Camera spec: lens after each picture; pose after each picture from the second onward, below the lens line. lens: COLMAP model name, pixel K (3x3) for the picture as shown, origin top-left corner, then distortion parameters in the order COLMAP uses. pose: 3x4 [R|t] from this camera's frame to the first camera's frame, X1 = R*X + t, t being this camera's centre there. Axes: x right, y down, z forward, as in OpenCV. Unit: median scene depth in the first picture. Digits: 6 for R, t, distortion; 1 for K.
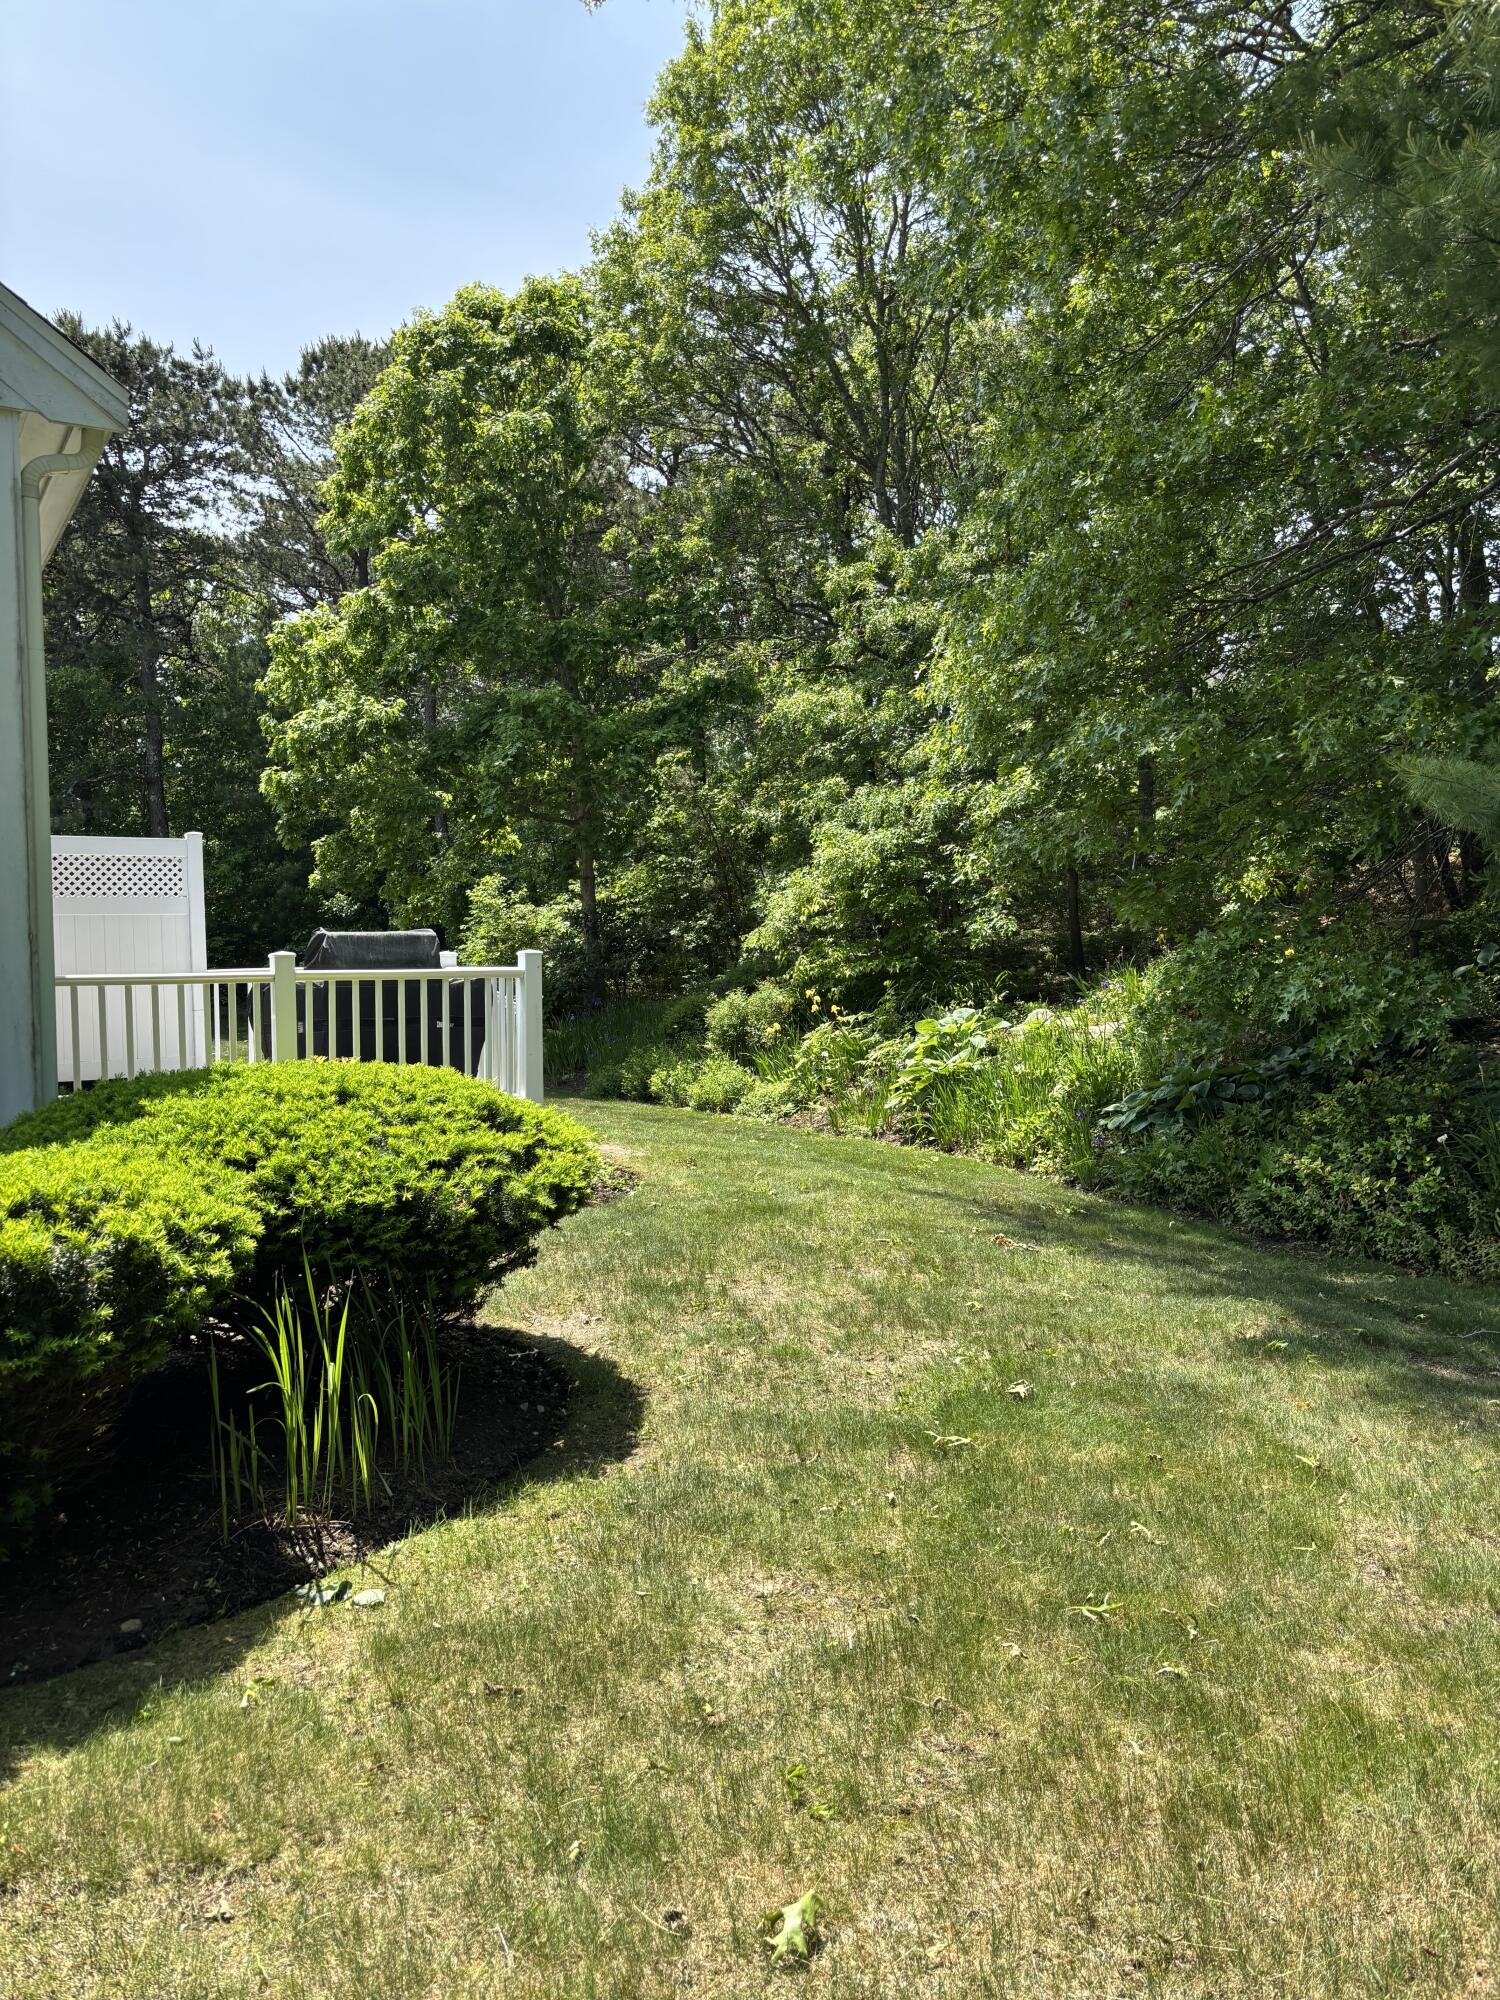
lens RADIAL K [[1516.4, 0, 750.8], [0, 1516.4, 998.8], [0, 0, 1]] dist [0.000588, -0.000664]
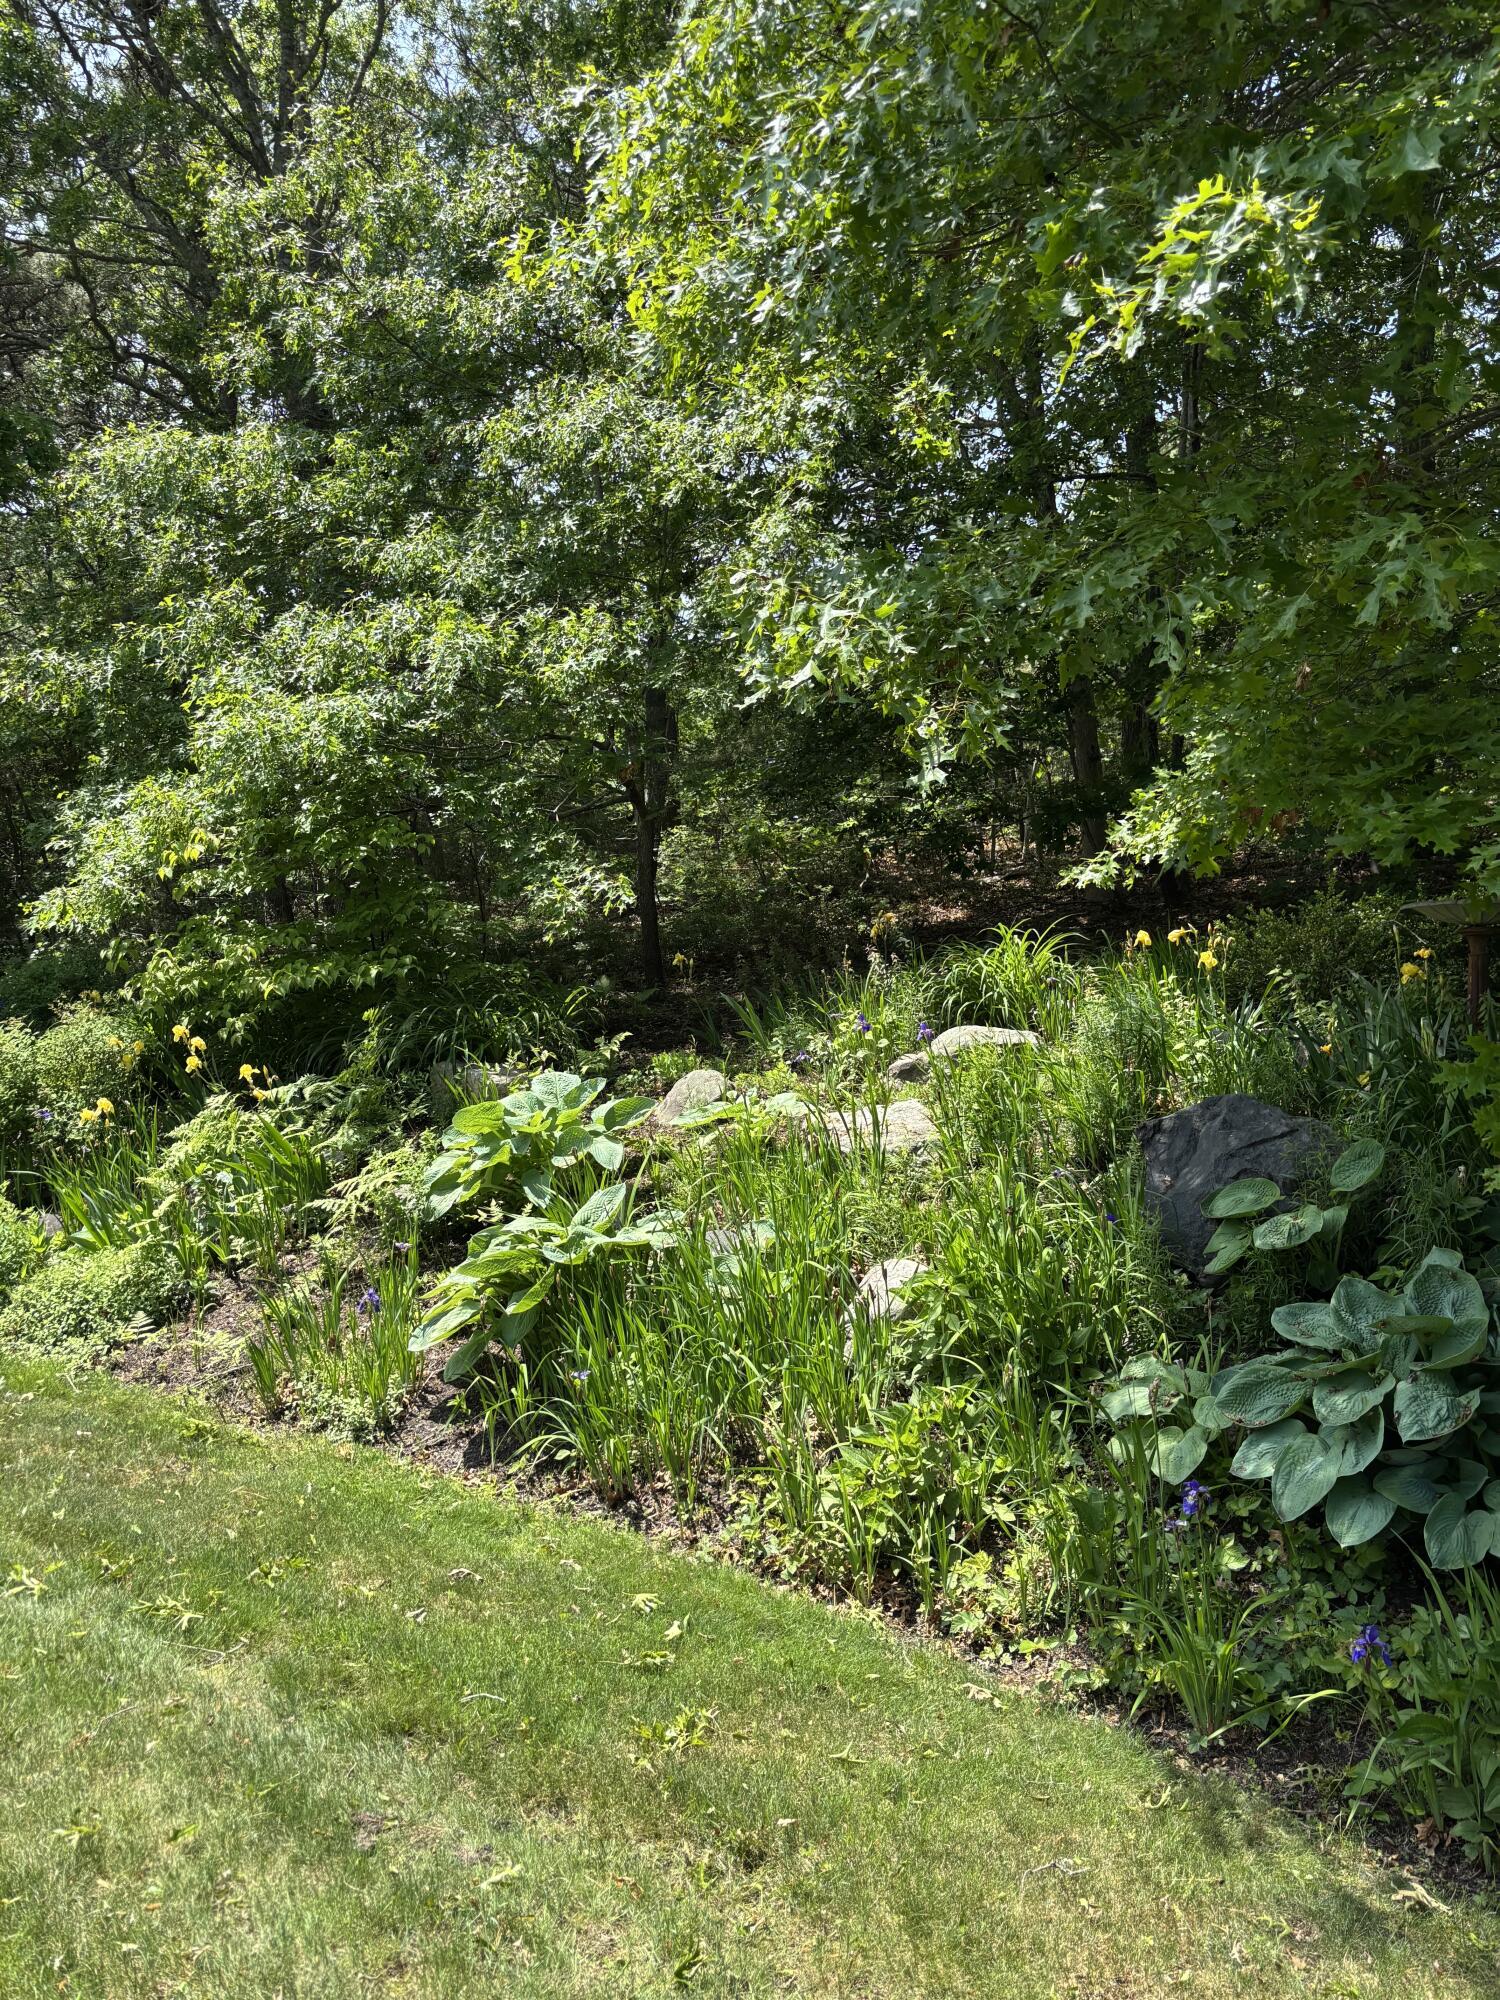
lens RADIAL K [[1516.4, 0, 750.8], [0, 1516.4, 987.9], [0, 0, 1]] dist [0.000588, -0.000664]
pose [[0.911389, 0.003294, 0.411533, 0.006434], [-0.003814, 0.999993, 0.000442, -0.017921], [-0.411529, -0.001972, 0.911395, 0.502677]]
